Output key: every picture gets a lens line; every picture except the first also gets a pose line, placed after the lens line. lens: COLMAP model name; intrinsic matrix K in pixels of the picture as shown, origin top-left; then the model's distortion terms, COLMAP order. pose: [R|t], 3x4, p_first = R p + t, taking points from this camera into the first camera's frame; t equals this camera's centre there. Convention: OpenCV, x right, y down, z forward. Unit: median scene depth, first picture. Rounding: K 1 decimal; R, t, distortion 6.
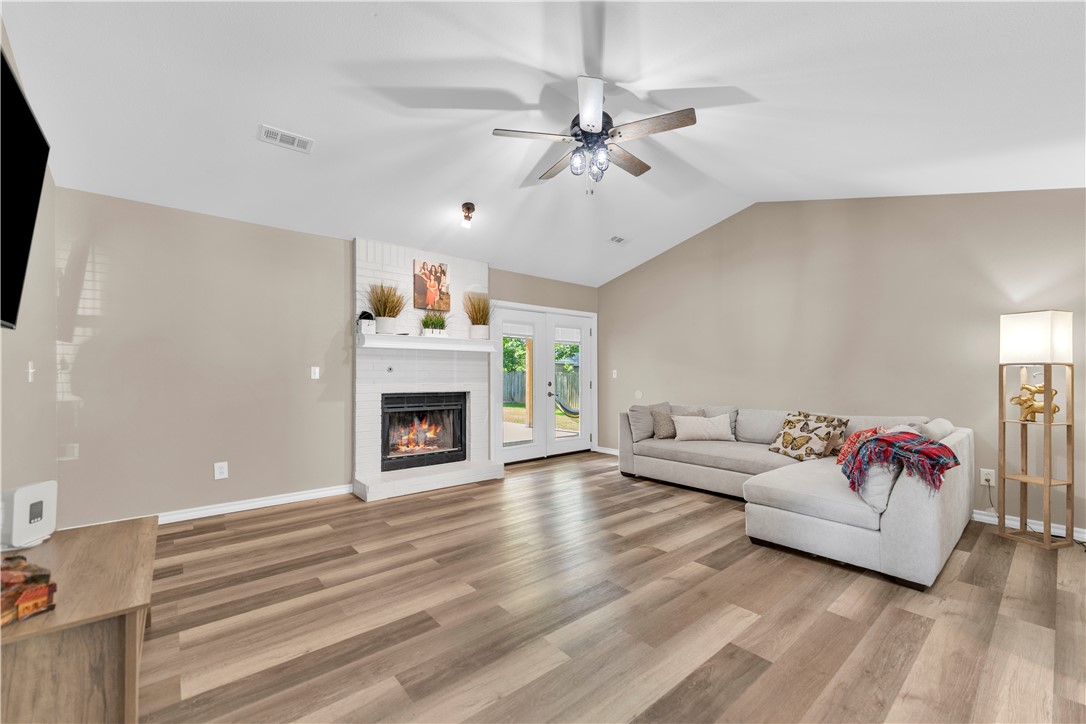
lens RADIAL K [[438.8, 0, 546.0], [0, 438.8, 372.2], [0, 0, 1]] dist [0.004455, -0.000732]
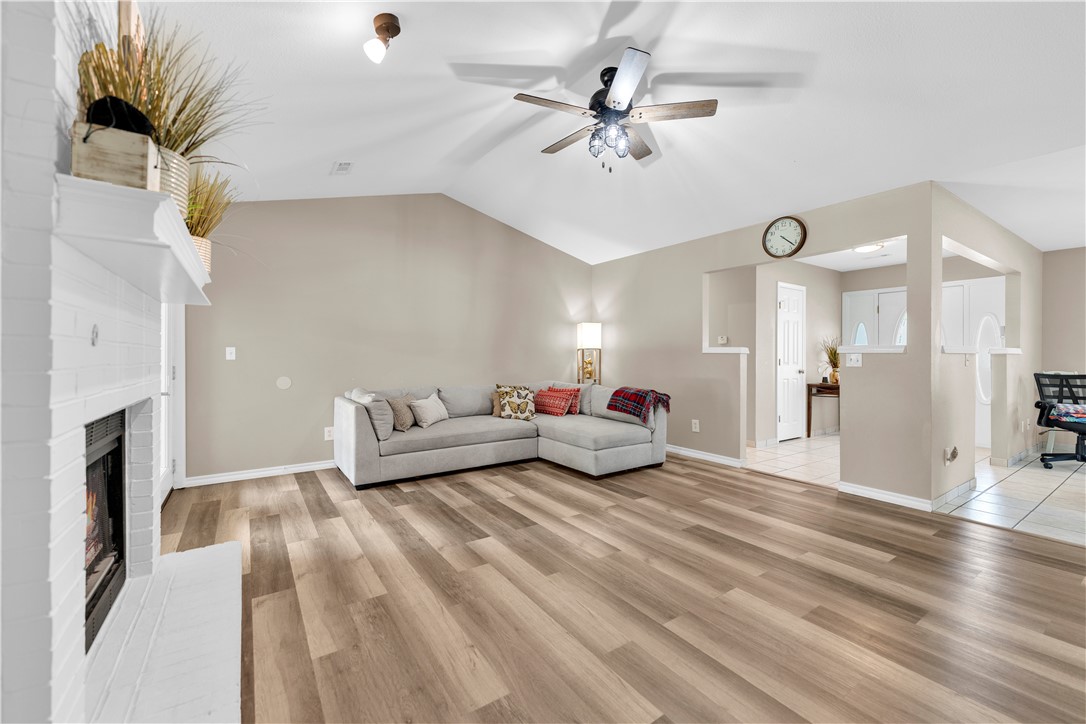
lens RADIAL K [[438.8, 0, 537.4], [0, 438.8, 354.4], [0, 0, 1]] dist [0.004455, -0.000732]
pose [[0.120821, 0.000456, 0.992674, -0.846599], [-0.004992, 0.999988, 0.000148, 0.006409], [-0.992662, -0.004973, 0.120822, 0.982238]]
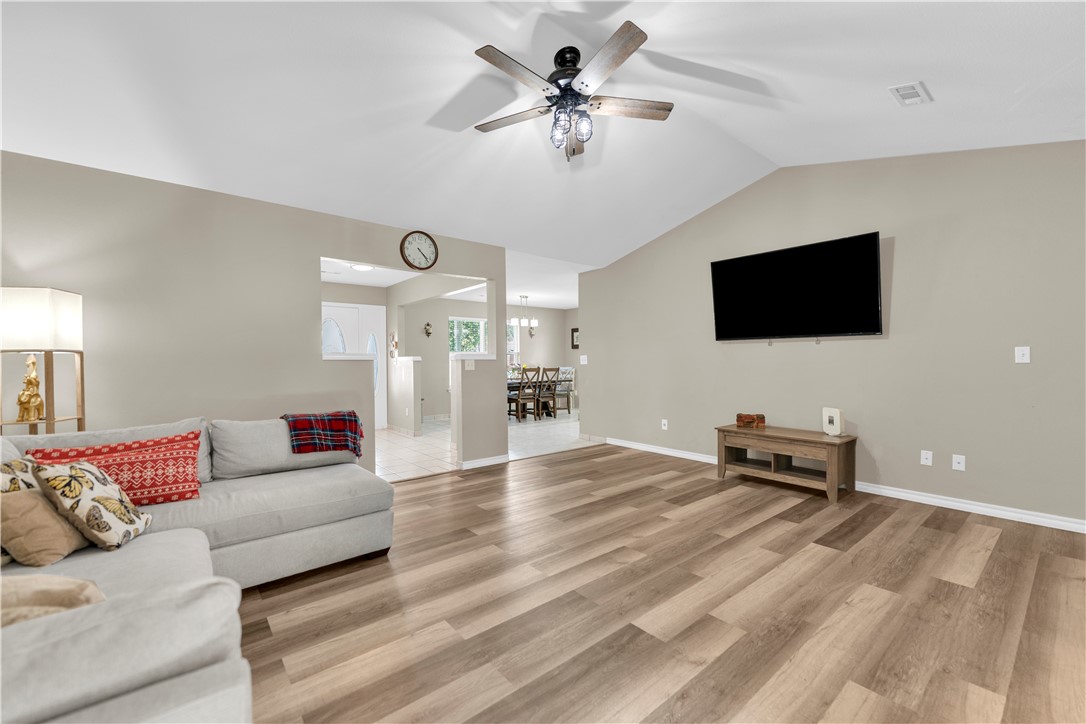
lens RADIAL K [[438.8, 0, 542.6], [0, 438.8, 367.4], [0, 0, 1]] dist [0.004455, -0.000732]
pose [[-0.999695, 0.005267, 0.024122, 0.131959], [0.005531, 0.999925, 0.010884, 0.009426], [-0.024063, 0.011014, -0.999650, 1.797243]]
